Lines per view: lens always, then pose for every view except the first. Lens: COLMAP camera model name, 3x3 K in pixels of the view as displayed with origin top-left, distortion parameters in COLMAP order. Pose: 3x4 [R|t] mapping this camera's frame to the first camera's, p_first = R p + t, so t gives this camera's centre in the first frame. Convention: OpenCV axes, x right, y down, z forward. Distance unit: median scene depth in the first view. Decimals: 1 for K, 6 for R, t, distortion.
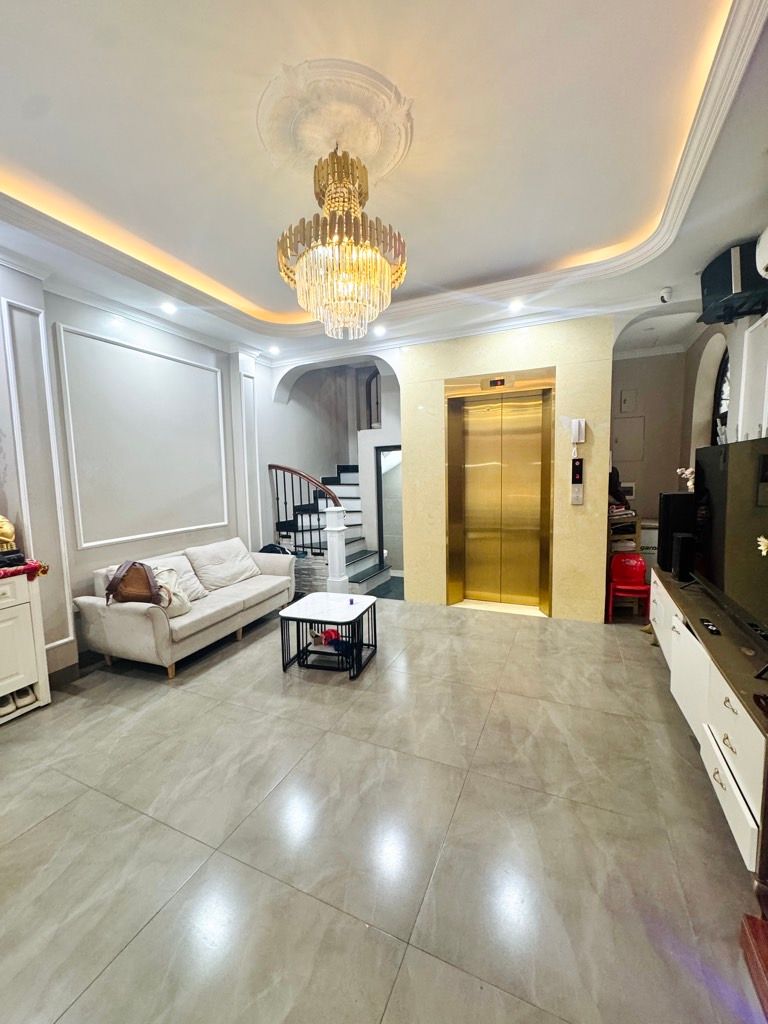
lens RADIAL K [[412.8, 0, 385.6], [0, 412.8, 508.8], [0, 0, 1]] dist [-0.004637, 0.001081]
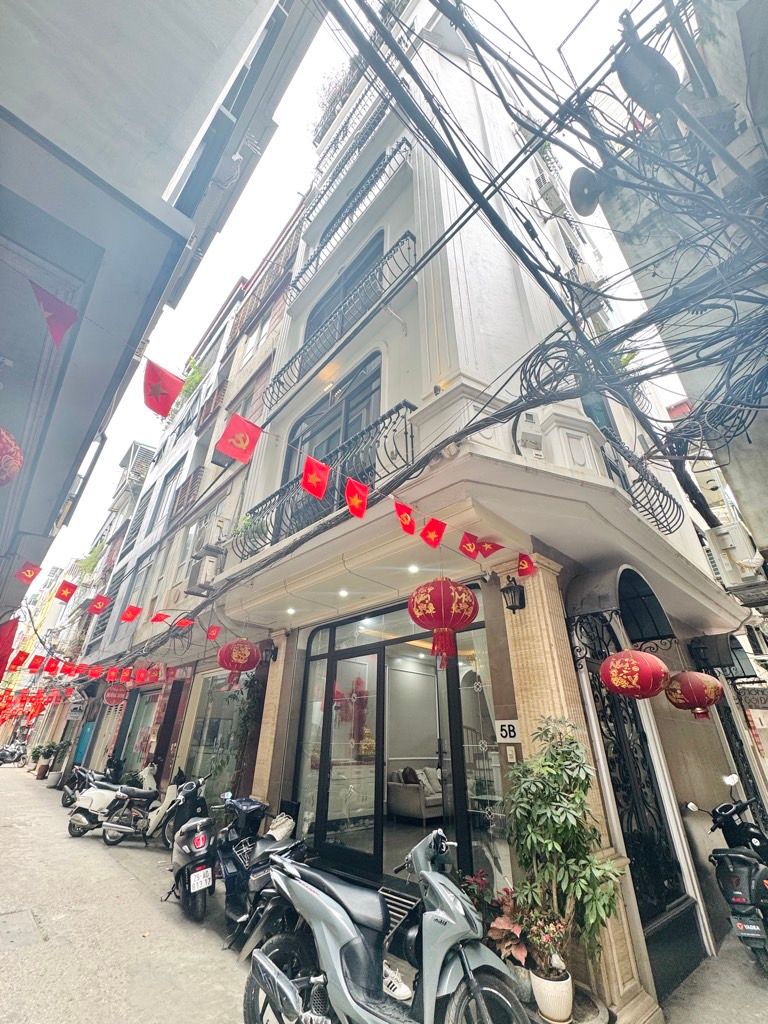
lens RADIAL K [[412.8, 0, 385.3], [0, 412.8, 506.2], [0, 0, 1]] dist [-0.004637, 0.001081]
pose [[0.924016, -0.162297, -0.346200, 0.362498], [-0.068450, 0.820600, -0.567389, 0.263846], [0.376178, 0.547974, 0.747138, -1.781160]]
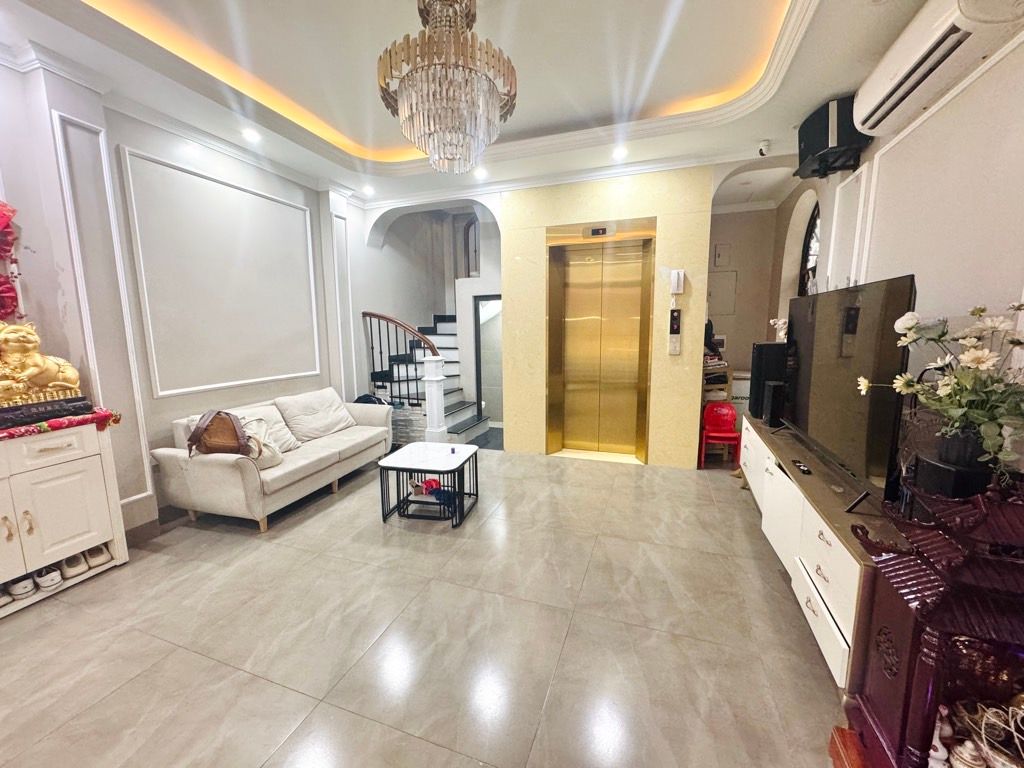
lens RADIAL K [[412.8, 0, 514.3], [0, 412.8, 381.5], [0, 0, 1]] dist [-0.004637, 0.001081]
pose [[0.996380, 0.002064, 0.084985, -0.023185], [-0.005752, 0.999051, 0.043175, 0.018580], [-0.084815, -0.043507, 0.995446, 0.017009]]
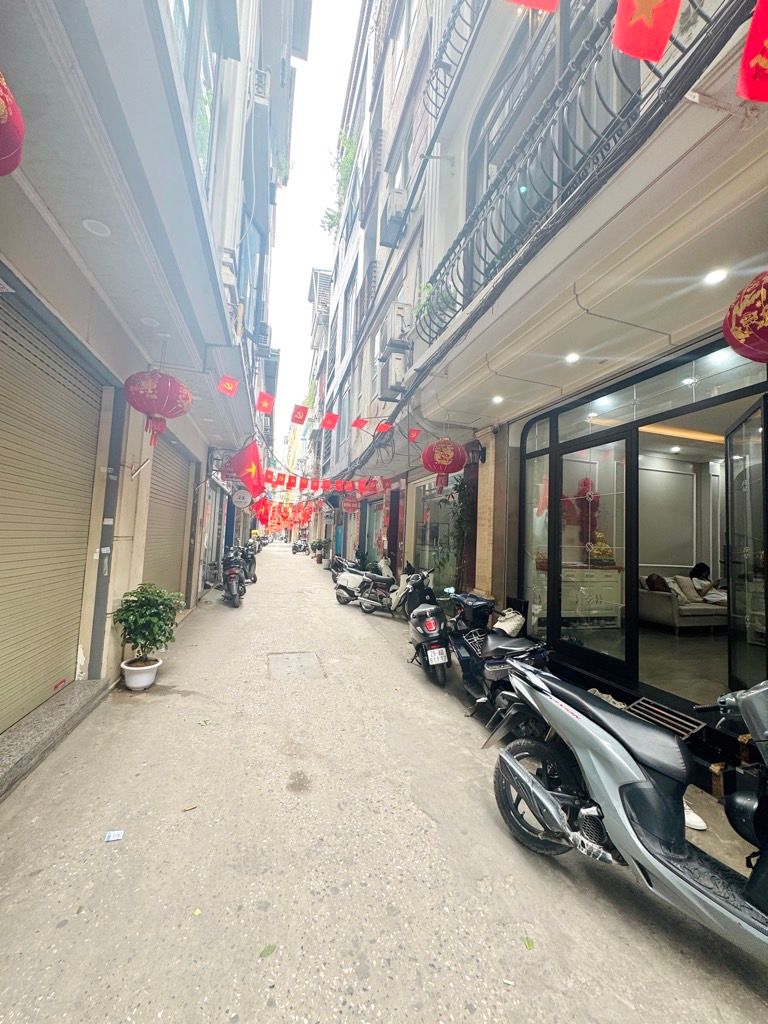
lens RADIAL K [[412.8, 0, 390.9], [0, 412.8, 510.3], [0, 0, 1]] dist [-0.004637, 0.001081]
pose [[0.655848, -0.005257, -0.754875, 0.073469], [-0.130980, 0.984016, -0.120650, 0.244749], [0.743443, 0.178002, 0.644676, -1.409218]]
